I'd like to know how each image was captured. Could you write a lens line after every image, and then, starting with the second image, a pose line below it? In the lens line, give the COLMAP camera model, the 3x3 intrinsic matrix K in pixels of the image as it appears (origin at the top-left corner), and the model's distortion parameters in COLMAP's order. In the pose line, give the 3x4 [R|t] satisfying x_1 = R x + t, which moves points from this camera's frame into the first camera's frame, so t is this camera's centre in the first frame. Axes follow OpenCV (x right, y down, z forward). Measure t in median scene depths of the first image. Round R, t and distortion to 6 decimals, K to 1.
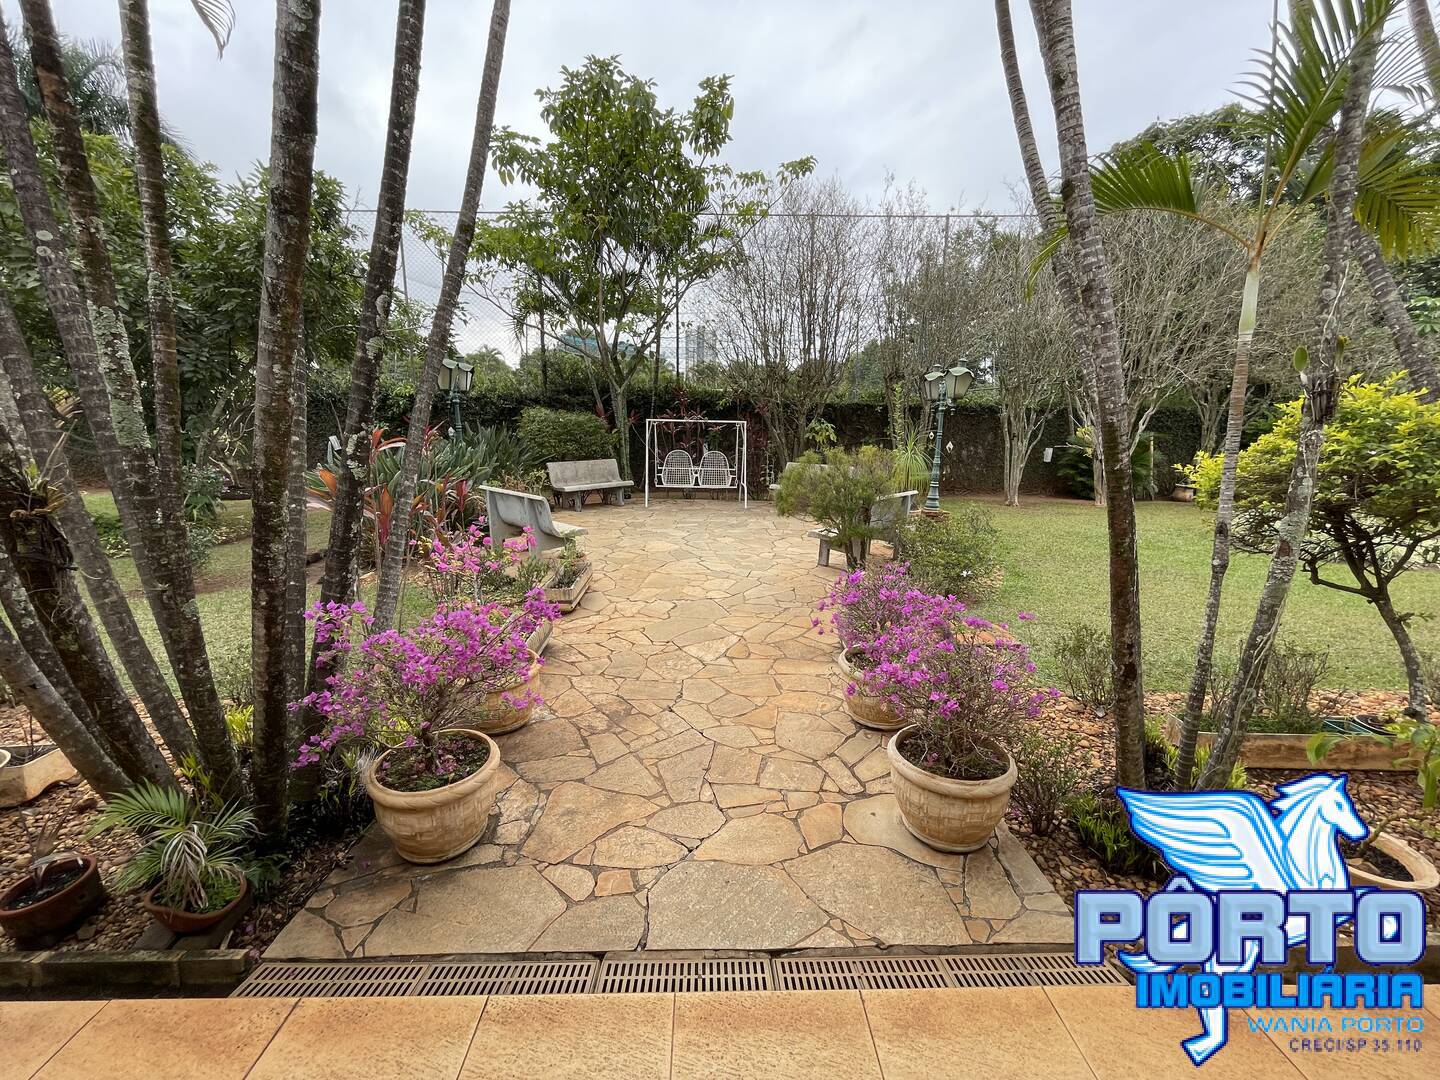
lens RADIAL K [[580.6, 0, 715.4], [0, 580.6, 540.9], [0, 0, 1]] dist [-0.006193, 0.000059]
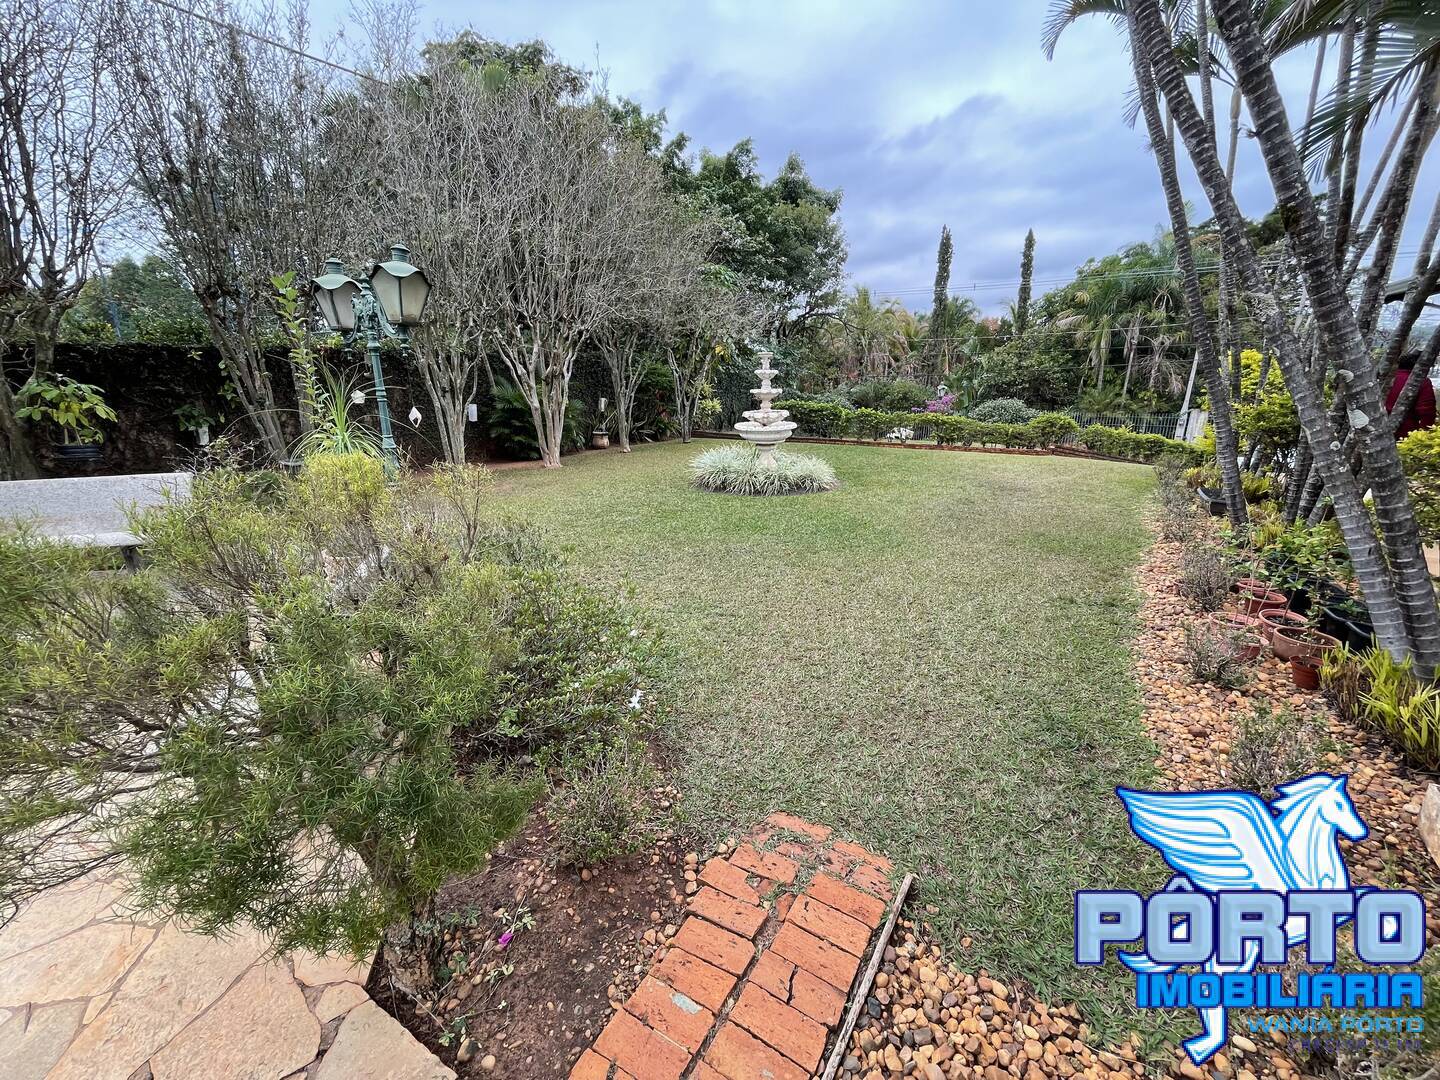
lens RADIAL K [[580.6, 0, 715.4], [0, 580.6, 540.9], [0, 0, 1]] dist [-0.006193, 0.000059]
pose [[0.535389, -0.254185, 0.805449, 0.063116], [0.192398, 0.965271, 0.176734, -0.064056], [-0.822400, 0.060346, 0.565700, 0.327352]]
